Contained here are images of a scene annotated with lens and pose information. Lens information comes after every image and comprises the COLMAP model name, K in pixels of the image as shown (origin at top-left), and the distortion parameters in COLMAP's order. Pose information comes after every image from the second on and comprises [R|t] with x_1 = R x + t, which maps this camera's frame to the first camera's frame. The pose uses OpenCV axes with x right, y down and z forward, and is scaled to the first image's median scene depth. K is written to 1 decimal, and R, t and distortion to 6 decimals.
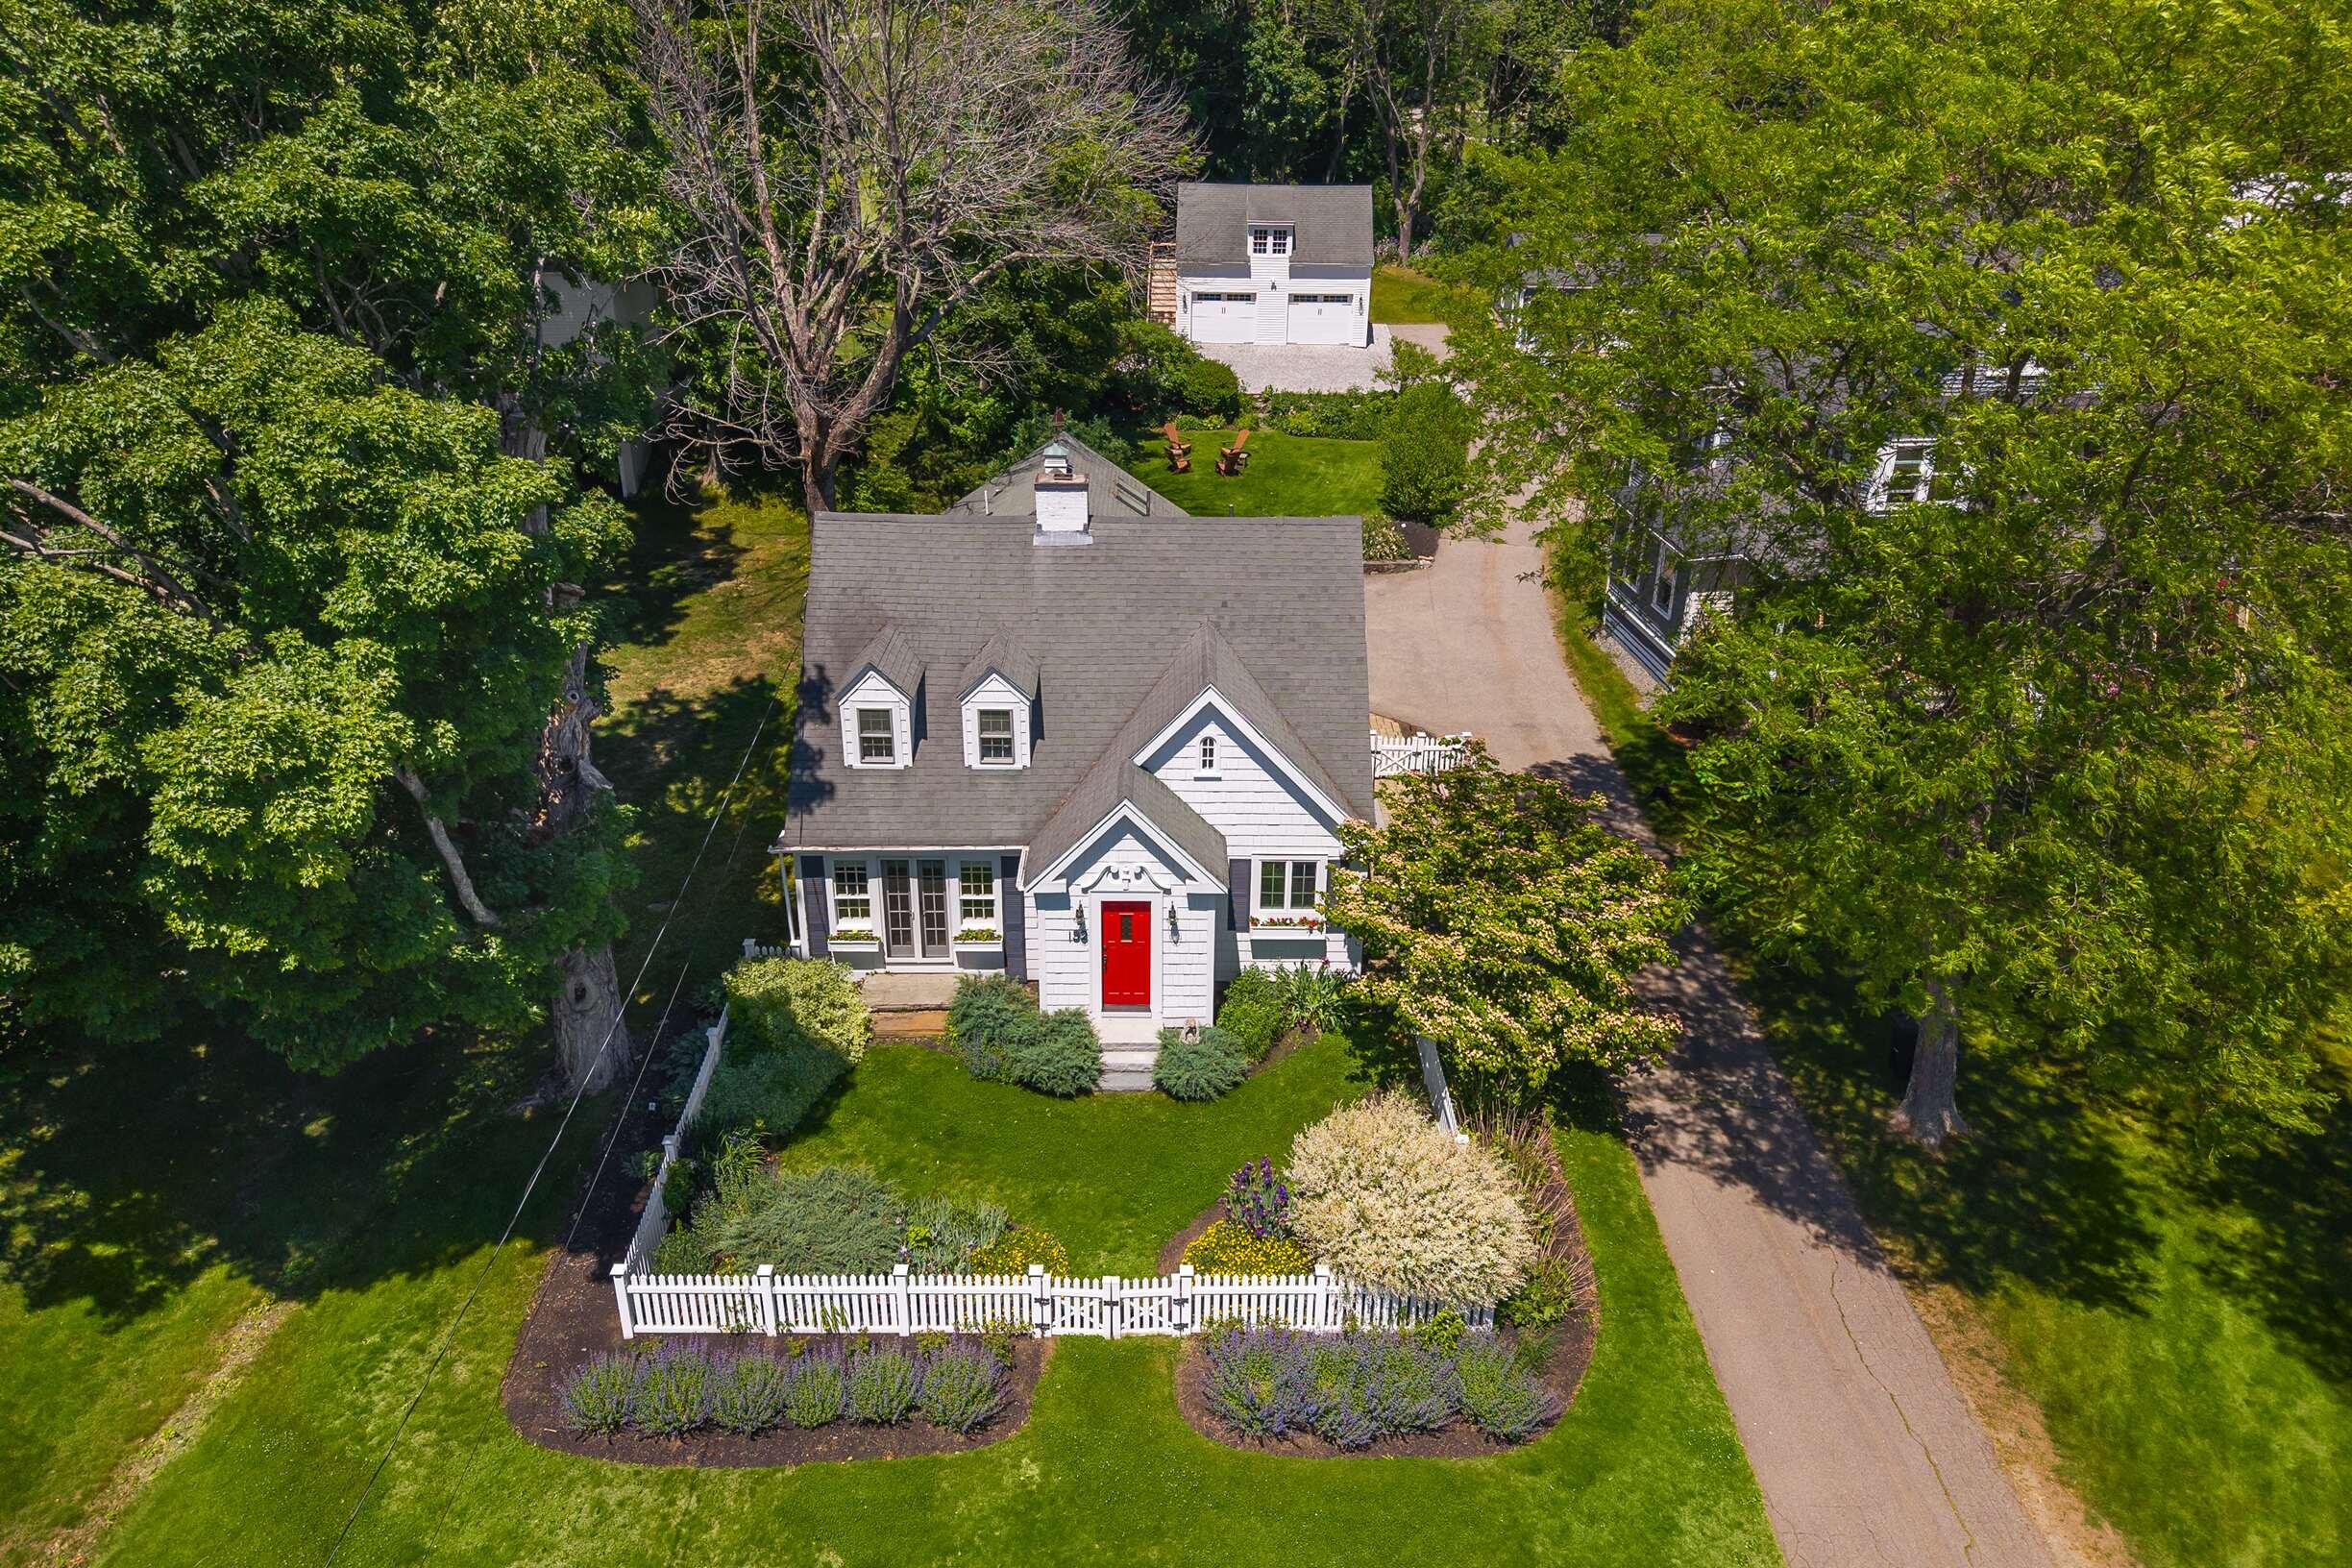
lens RADIAL K [[1719.8, 0, 1176.0], [0, 1719.8, 784.0], [0, 0, 1]] dist [0.187907, -0.488353]
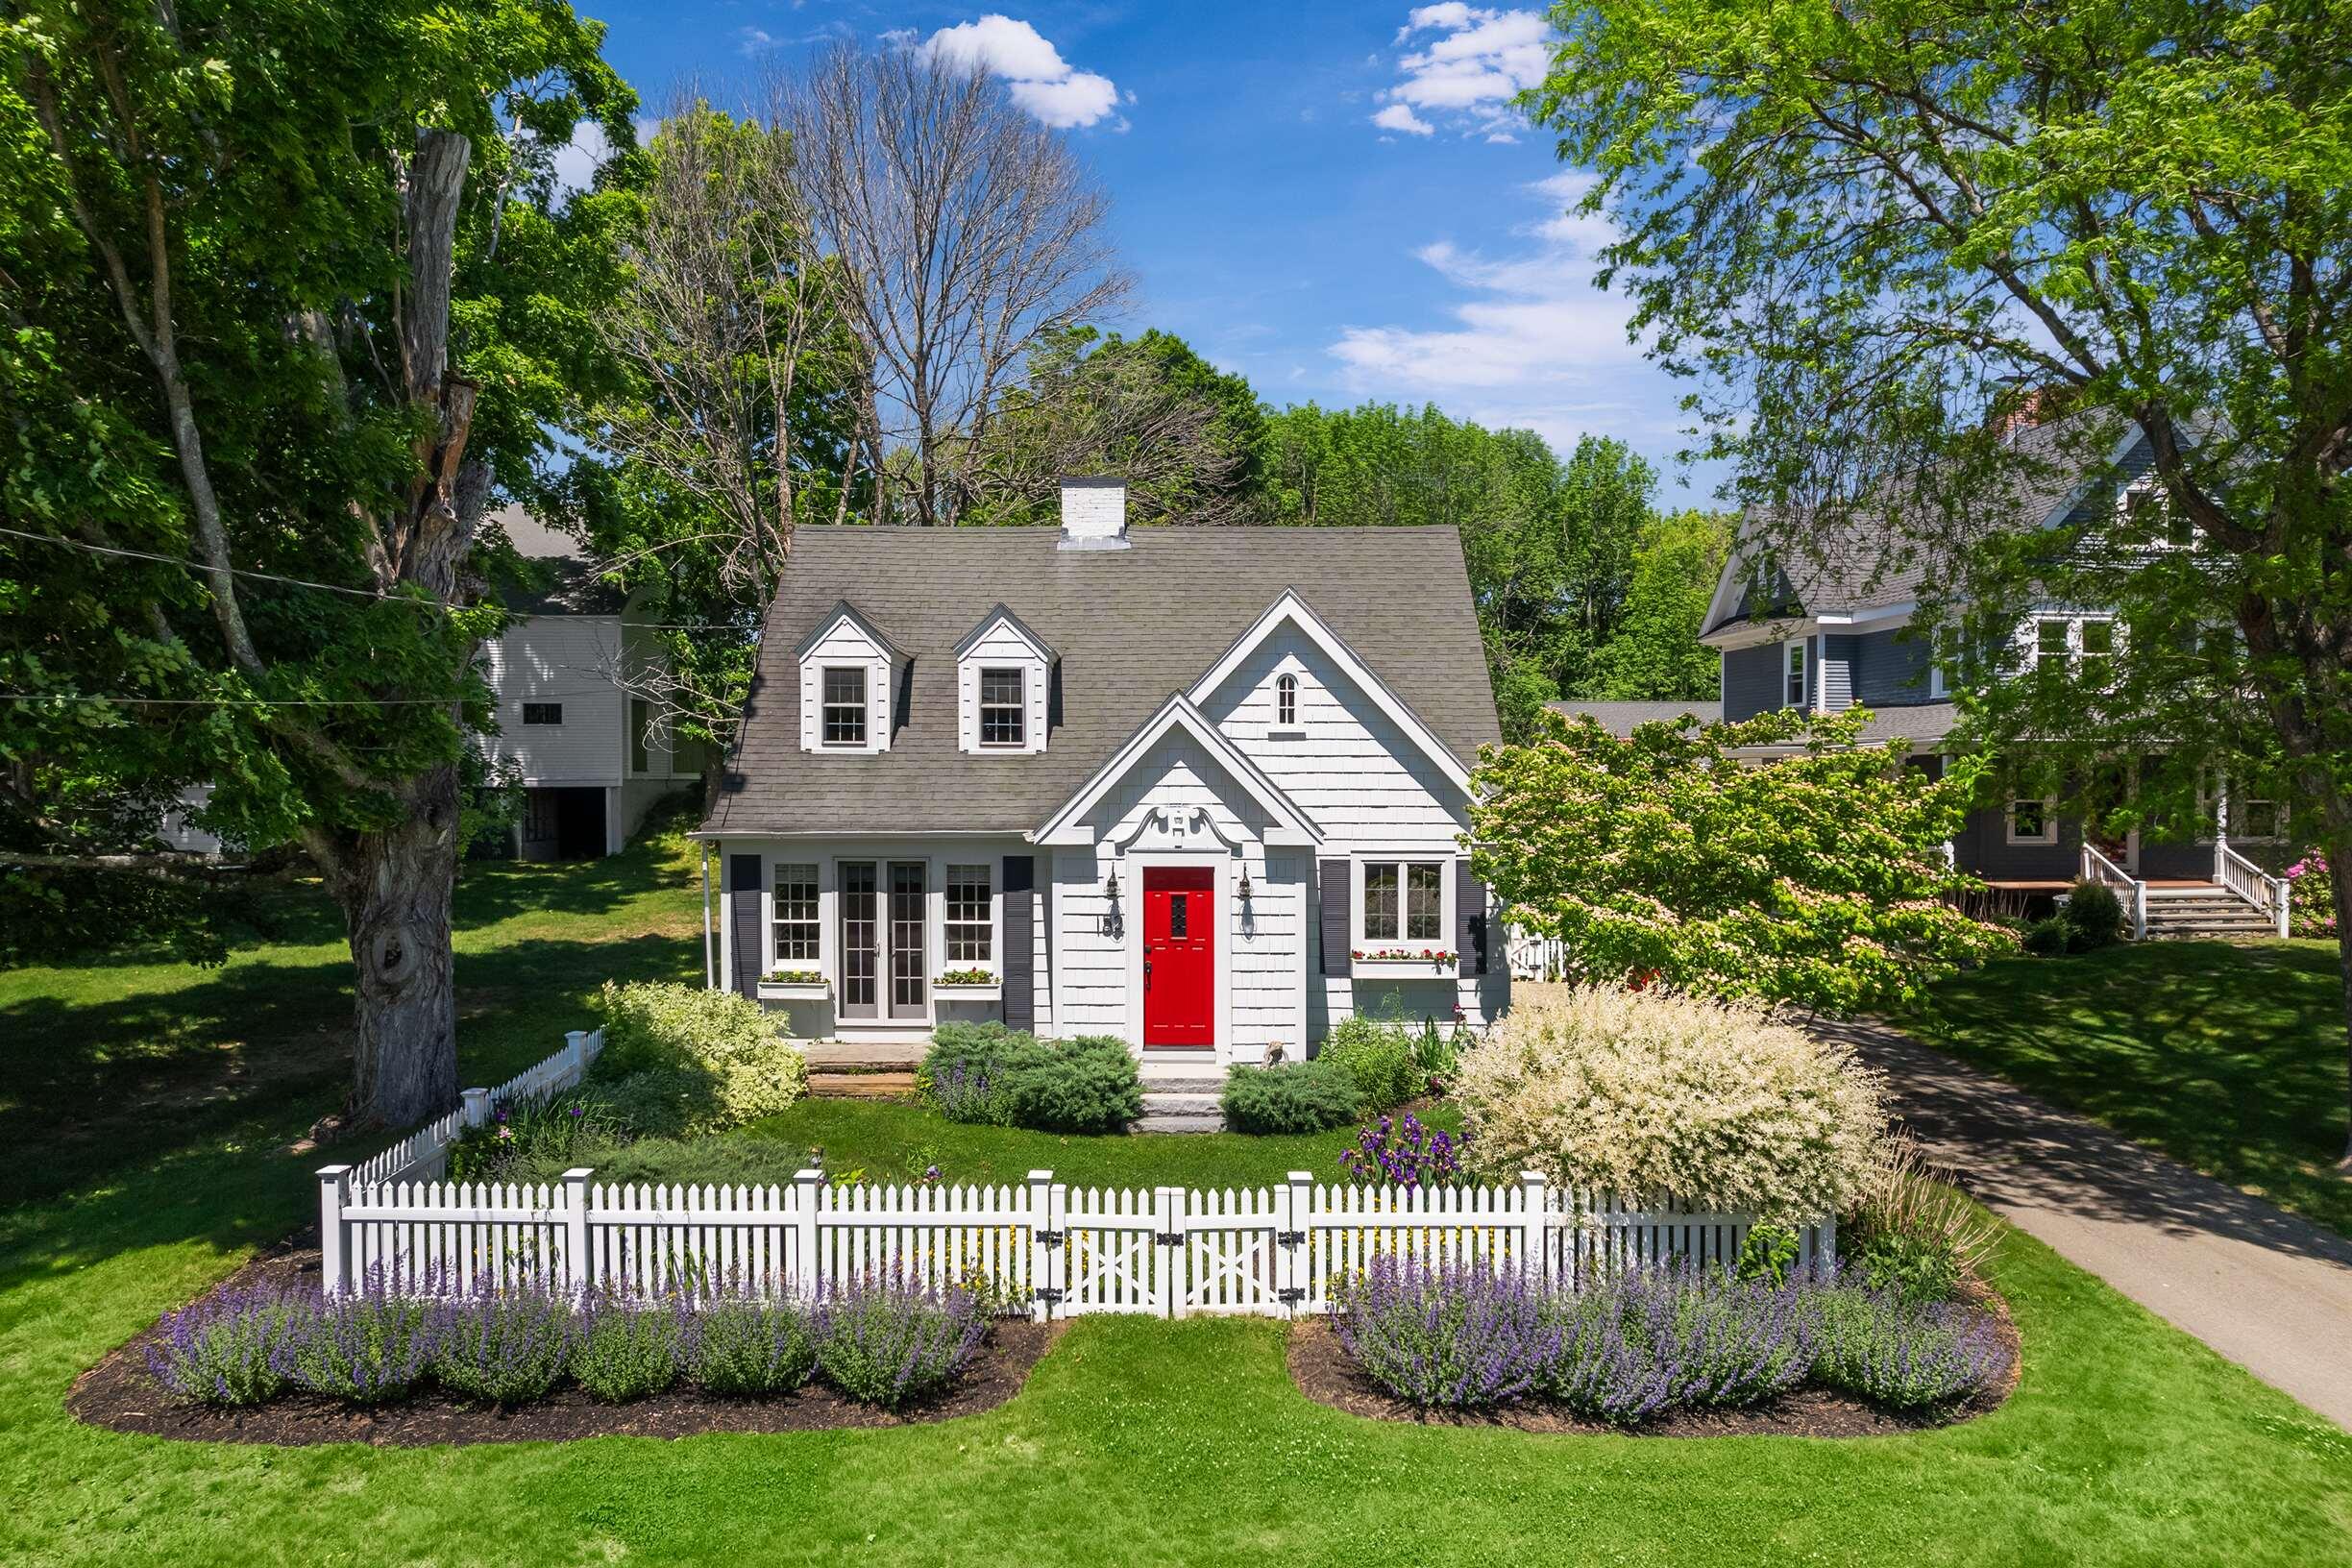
lens RADIAL K [[1666.4, 0, 1159.4], [0, 1666.4, 862.3], [0, 0, 1]] dist [-0.019181, -0.000045]
pose [[0.999775, -0.012236, -0.017344, -0.024270], [0.004075, 0.912577, -0.408885, 0.334359], [0.020831, 0.408722, 0.912421, 0.369780]]
